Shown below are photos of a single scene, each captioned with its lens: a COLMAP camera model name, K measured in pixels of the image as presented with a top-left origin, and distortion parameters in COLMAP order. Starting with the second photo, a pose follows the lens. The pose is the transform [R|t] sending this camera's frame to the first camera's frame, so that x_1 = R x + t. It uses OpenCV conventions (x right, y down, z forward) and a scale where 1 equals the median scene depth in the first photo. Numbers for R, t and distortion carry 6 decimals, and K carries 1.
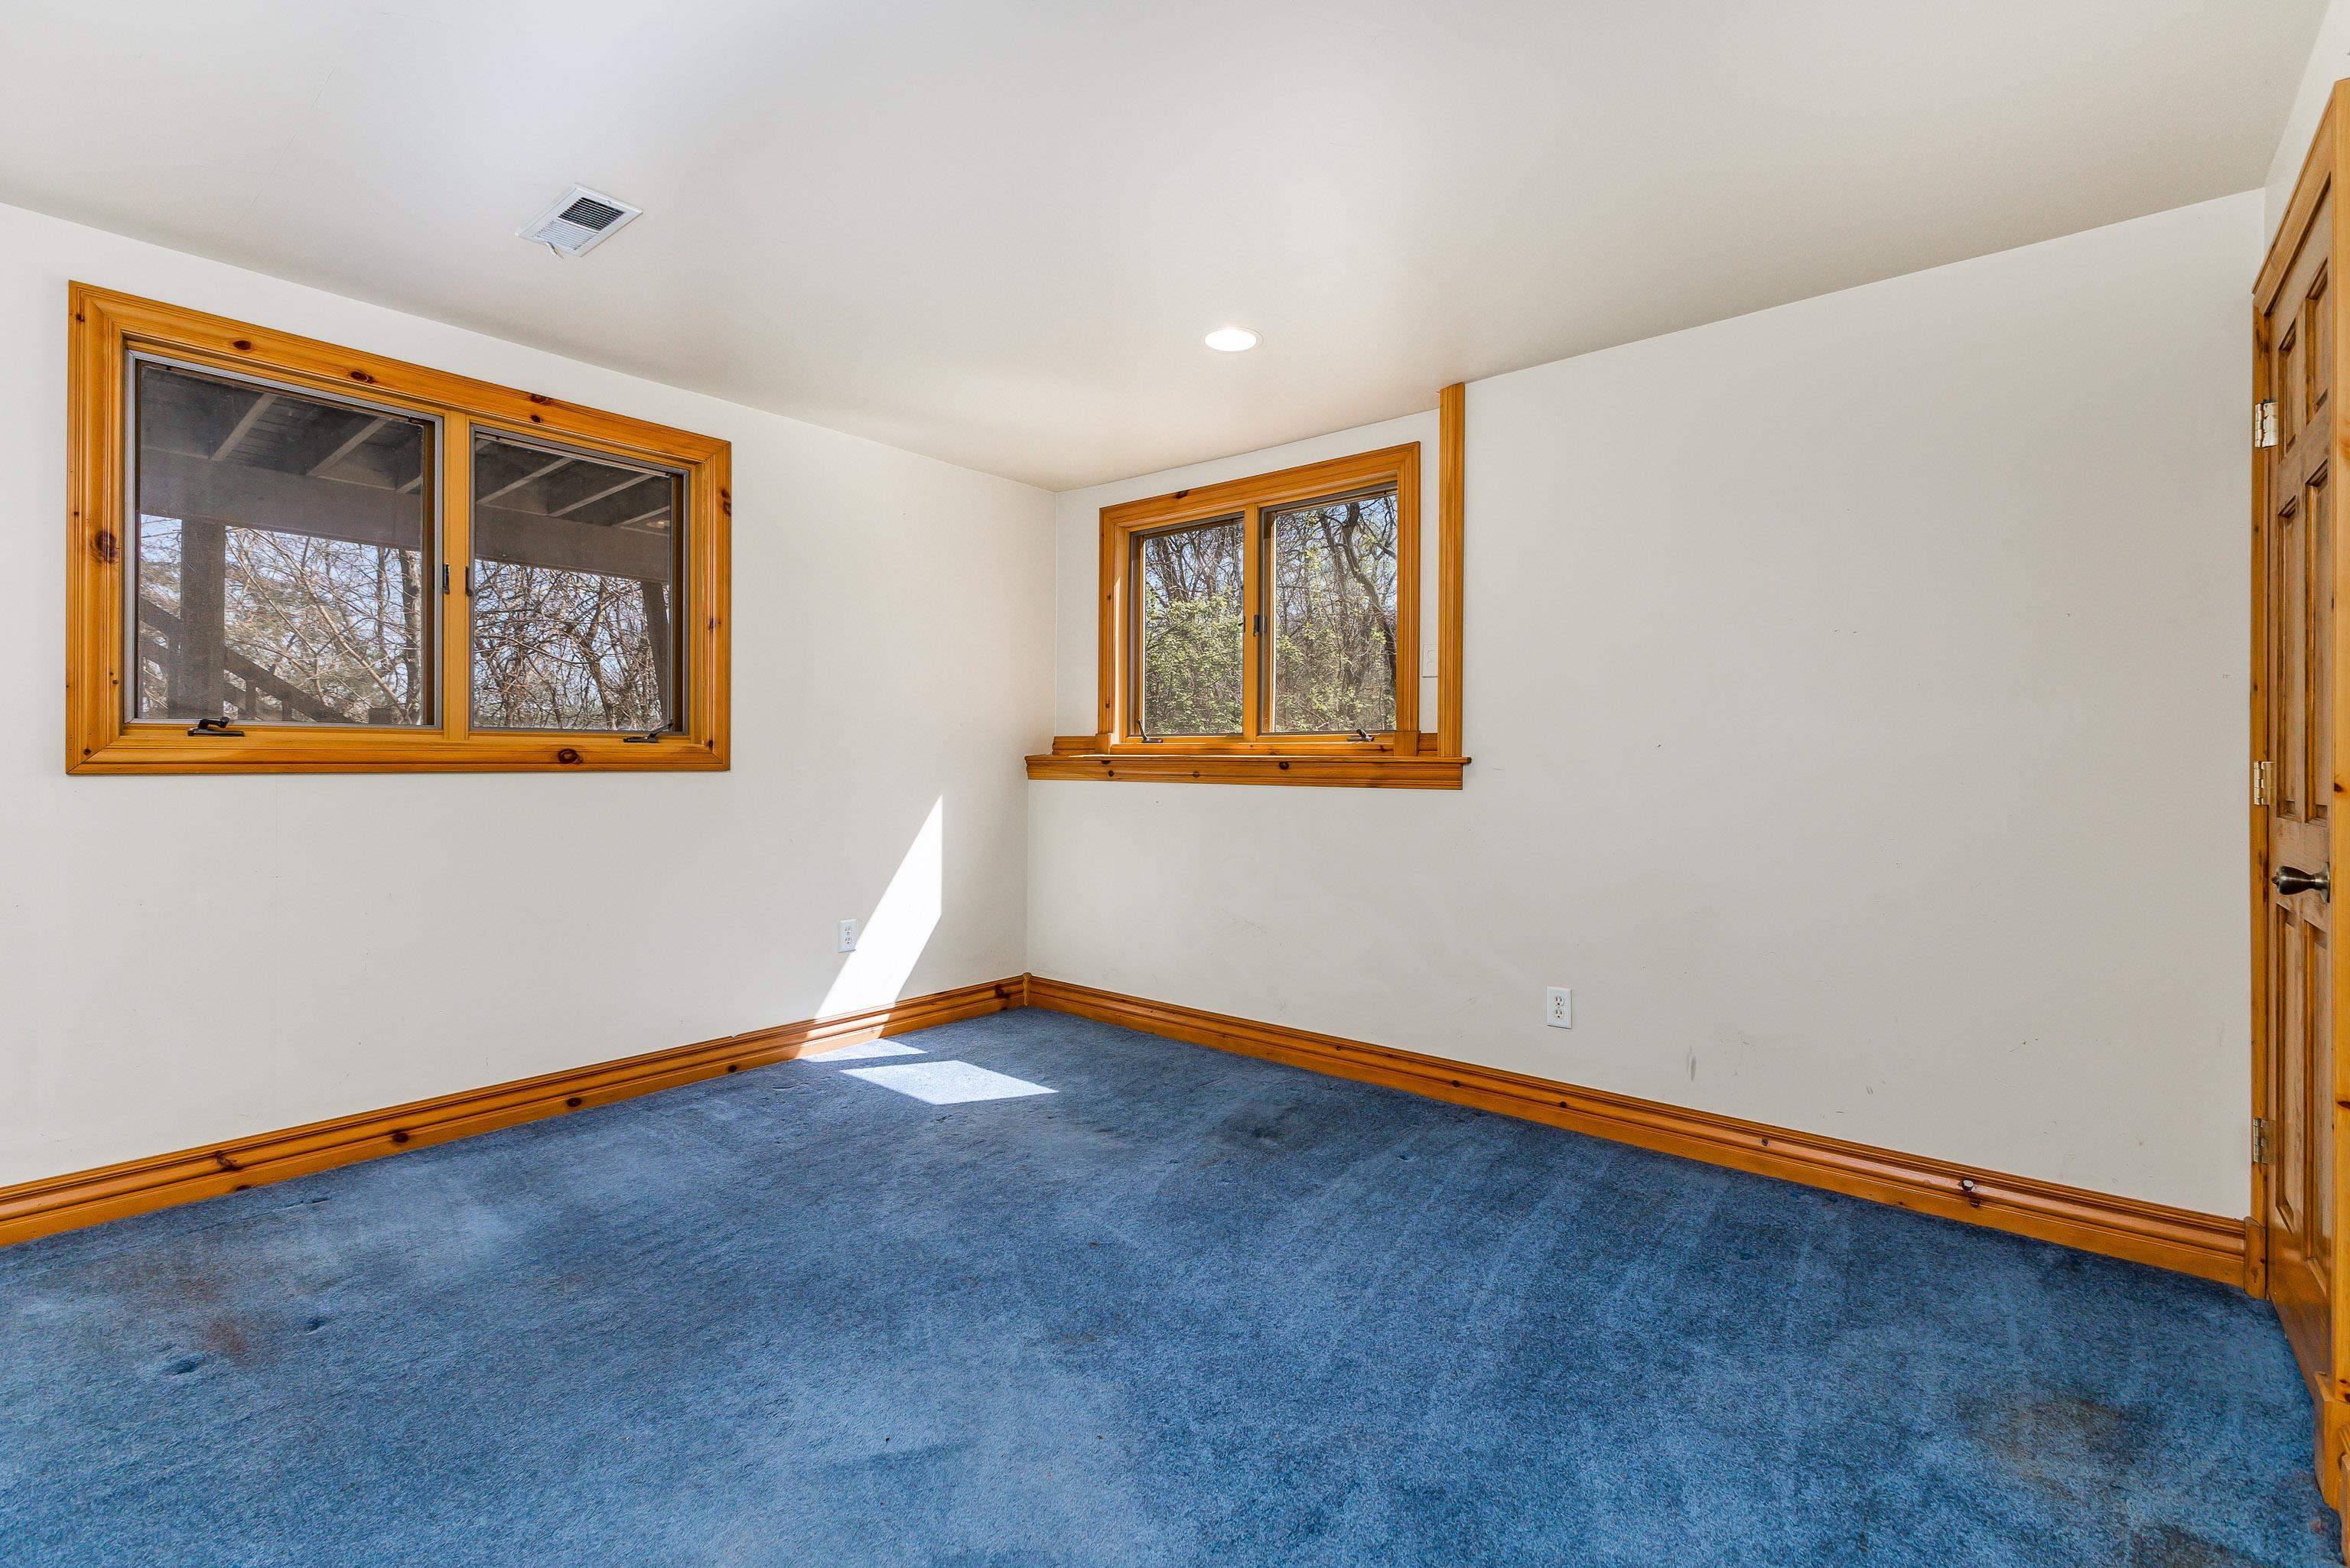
lens RADIAL K [[1040.0, 0, 1170.4], [0, 1040.0, 762.1], [0, 0, 1]] dist [-0.000595, 0.000177]
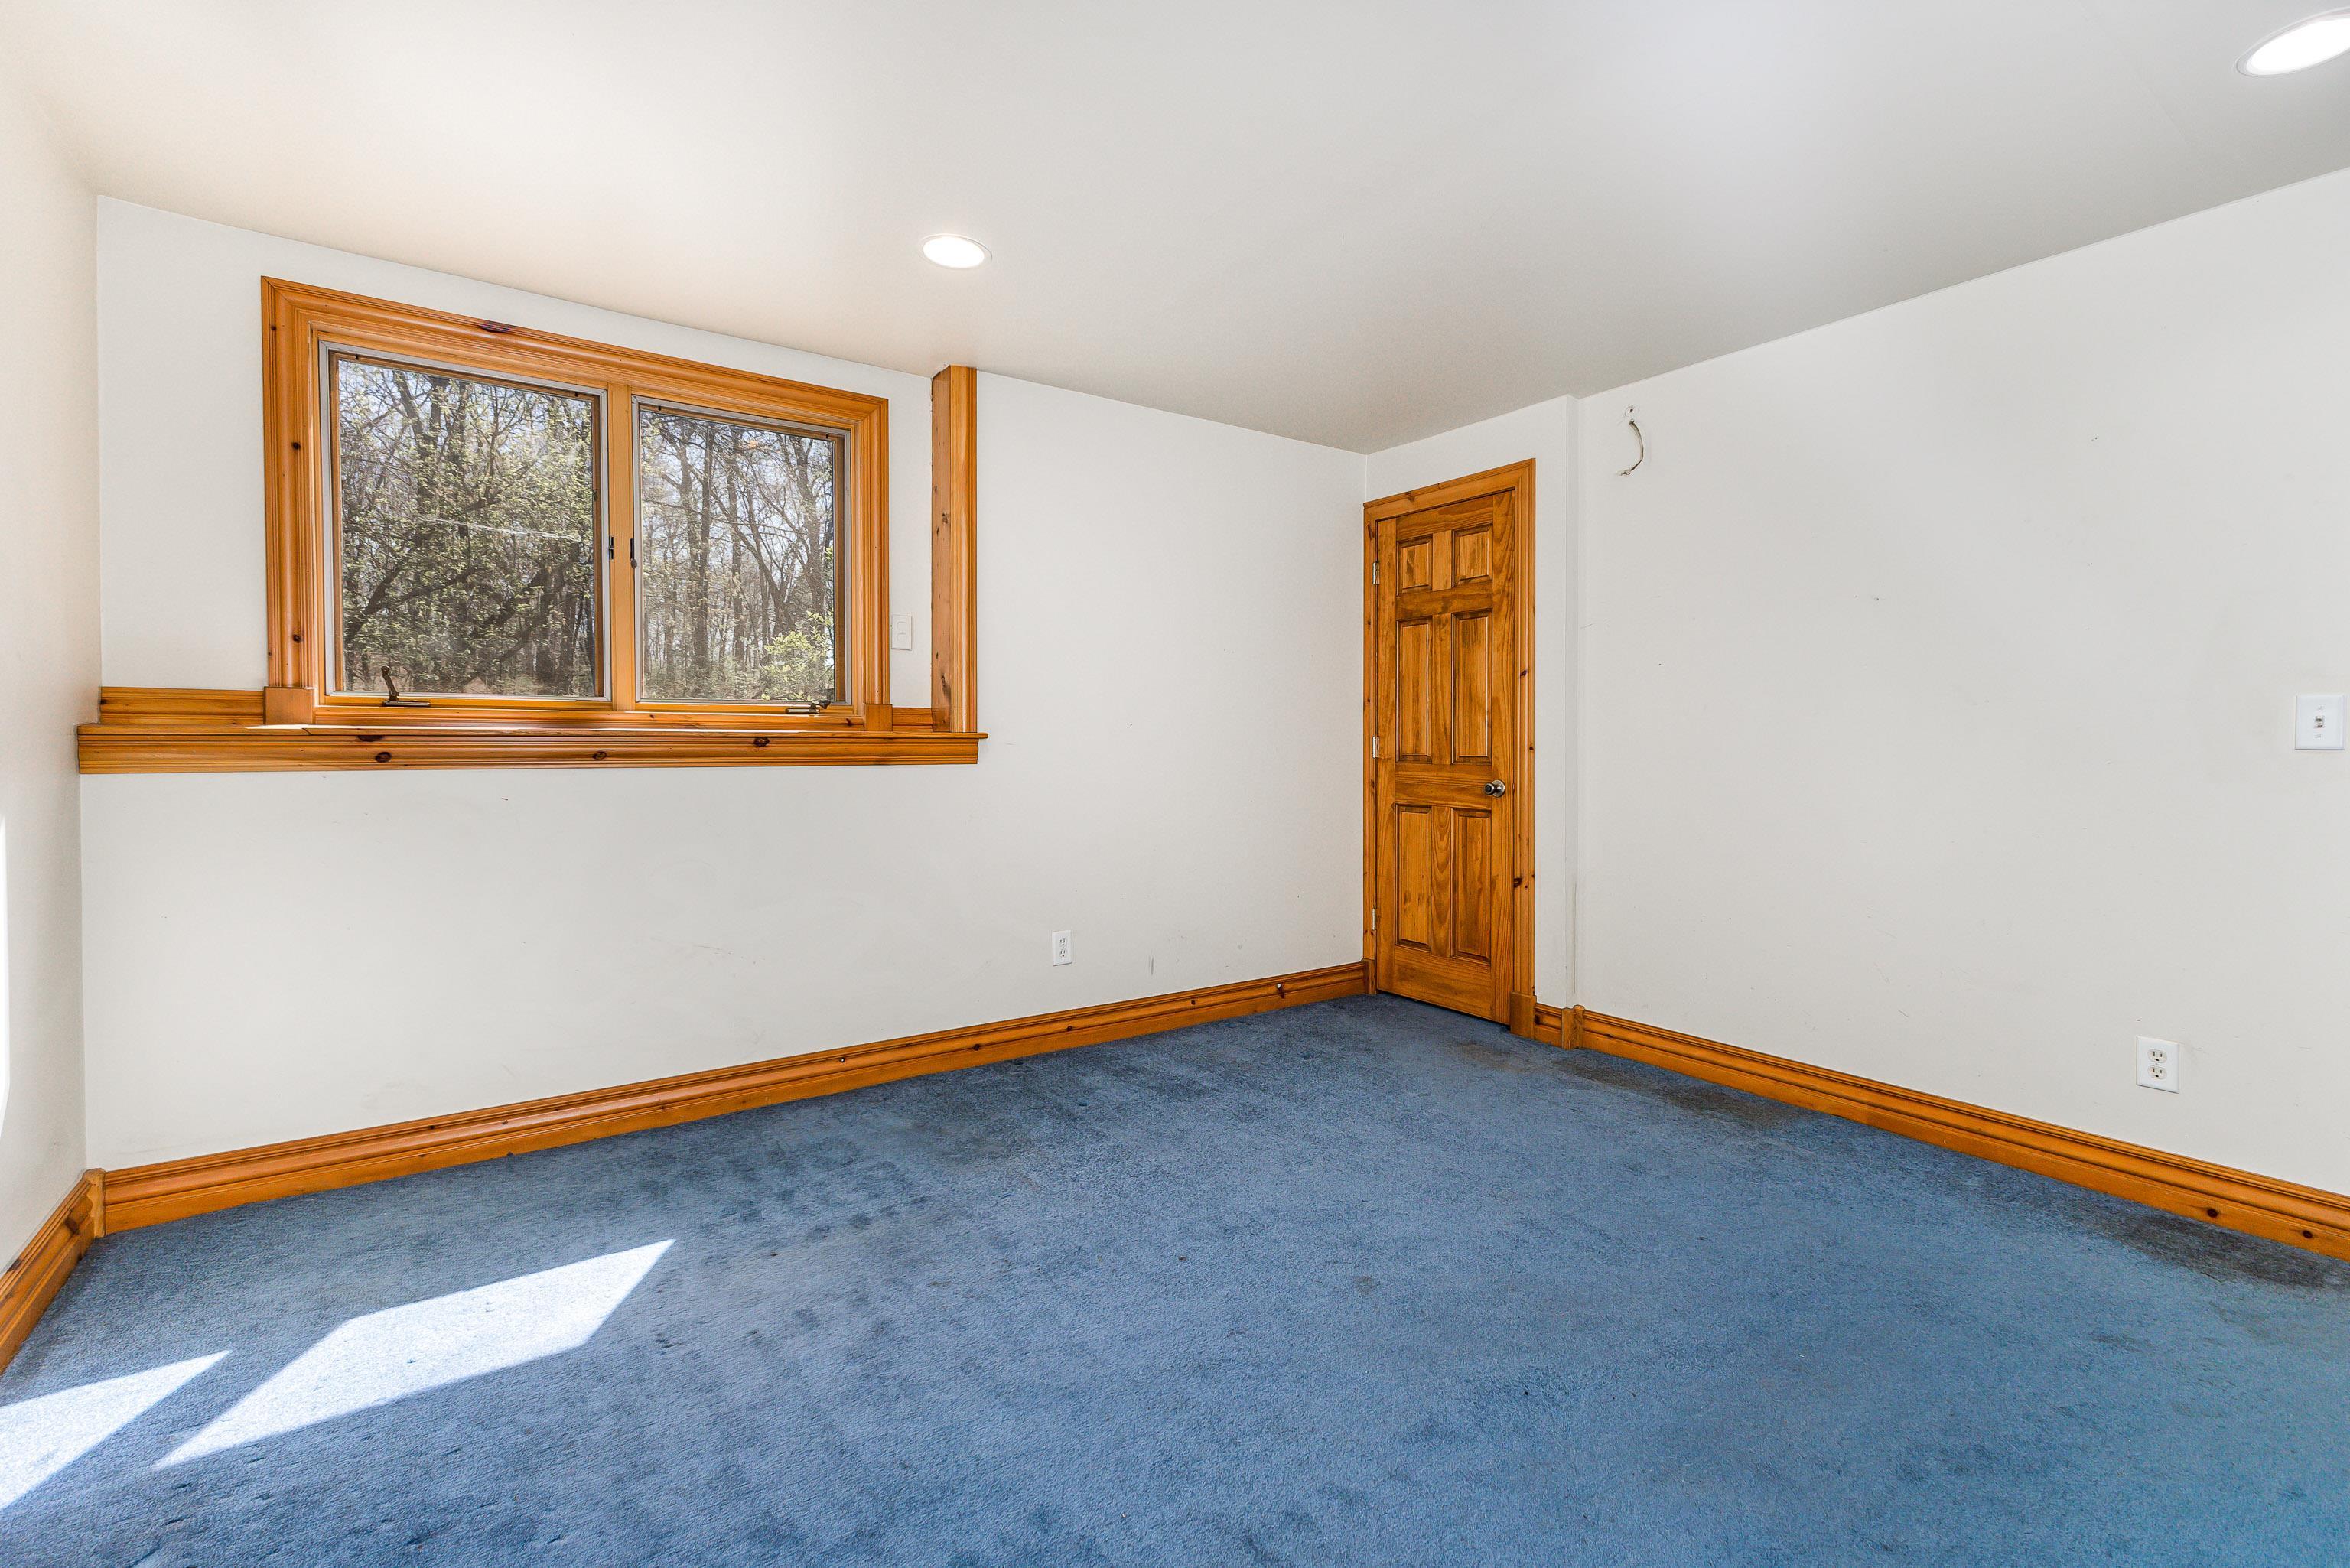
lens RADIAL K [[1040.0, 0, 1170.4], [0, 1040.0, 762.1], [0, 0, 1]] dist [-0.000595, 0.000177]
pose [[0.260644, -0.020363, 0.965220, -0.627665], [0.002690, 0.999789, 0.020366, 0.003812], [-0.965431, -0.002712, 0.260643, 0.508674]]
